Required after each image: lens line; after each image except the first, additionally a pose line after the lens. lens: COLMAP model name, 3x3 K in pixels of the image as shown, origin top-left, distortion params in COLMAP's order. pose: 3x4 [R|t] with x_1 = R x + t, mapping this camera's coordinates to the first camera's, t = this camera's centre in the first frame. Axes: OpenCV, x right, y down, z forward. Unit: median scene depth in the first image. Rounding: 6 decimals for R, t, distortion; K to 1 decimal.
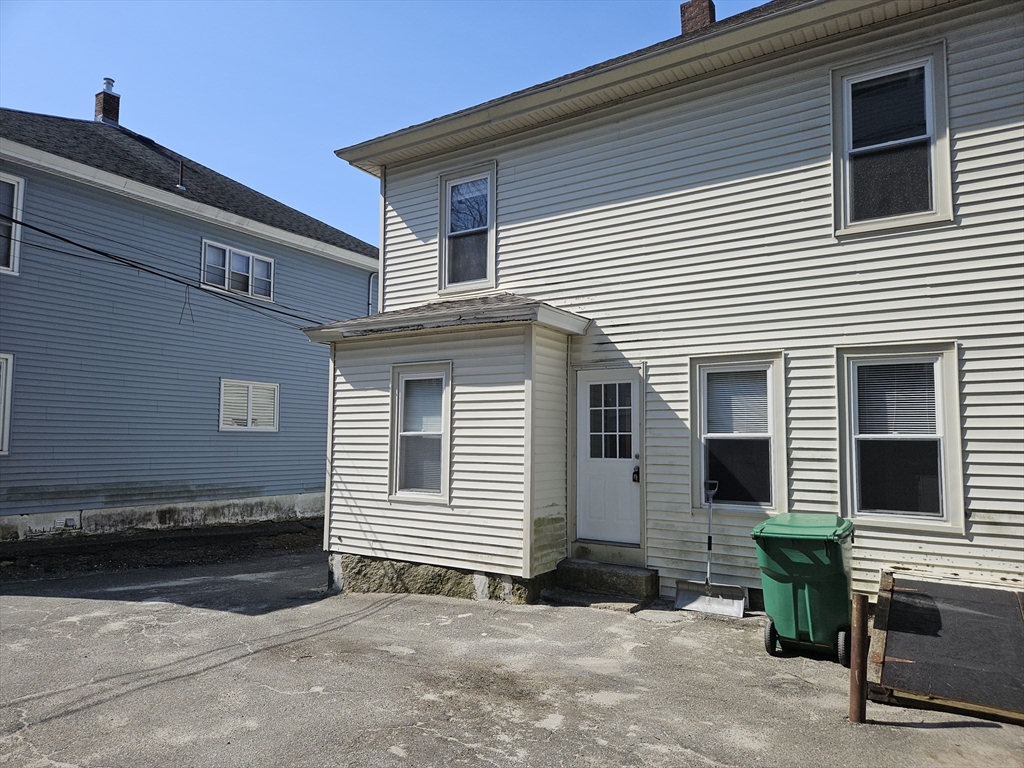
lens RADIAL K [[666.8, 0, 515.2], [0, 666.8, 397.3], [0, 0, 1]] dist [0.057226, -0.004020]
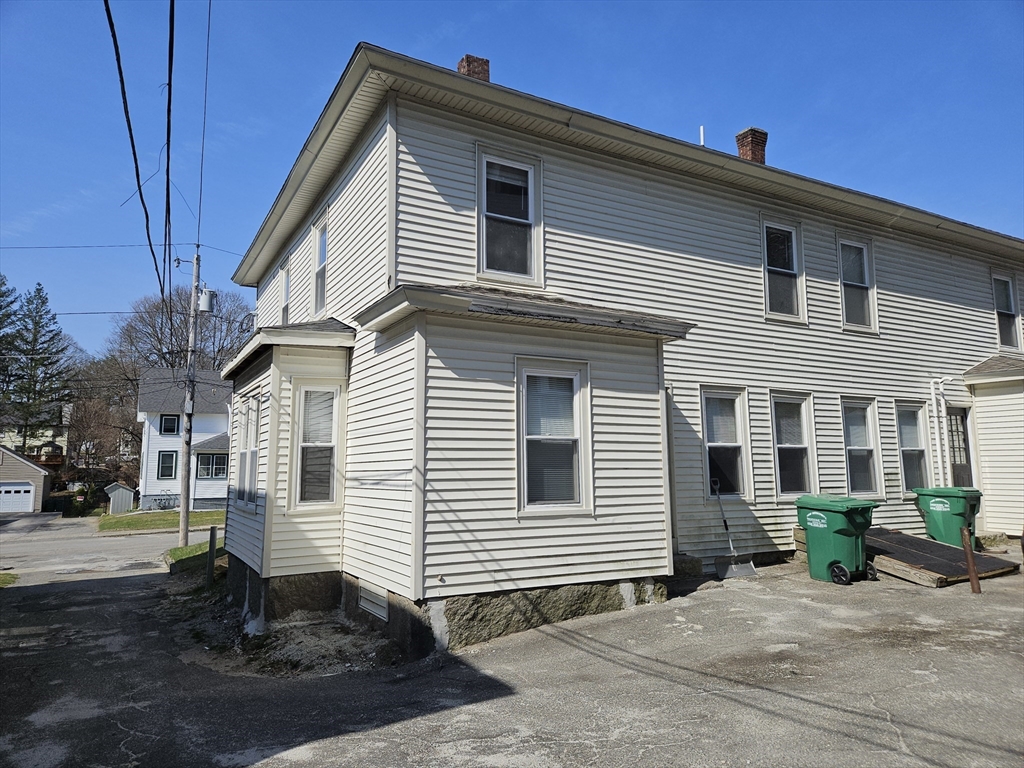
lens RADIAL K [[661.1, 0, 512.0], [0, 661.1, 384.0], [0, 0, 1]] dist [0.070139, -0.034166]
pose [[0.492241, 0.094212, 0.865345, -0.971487], [-0.051647, 0.995535, -0.079007, 0.057570], [-0.868925, -0.005802, 0.494909, 0.634780]]
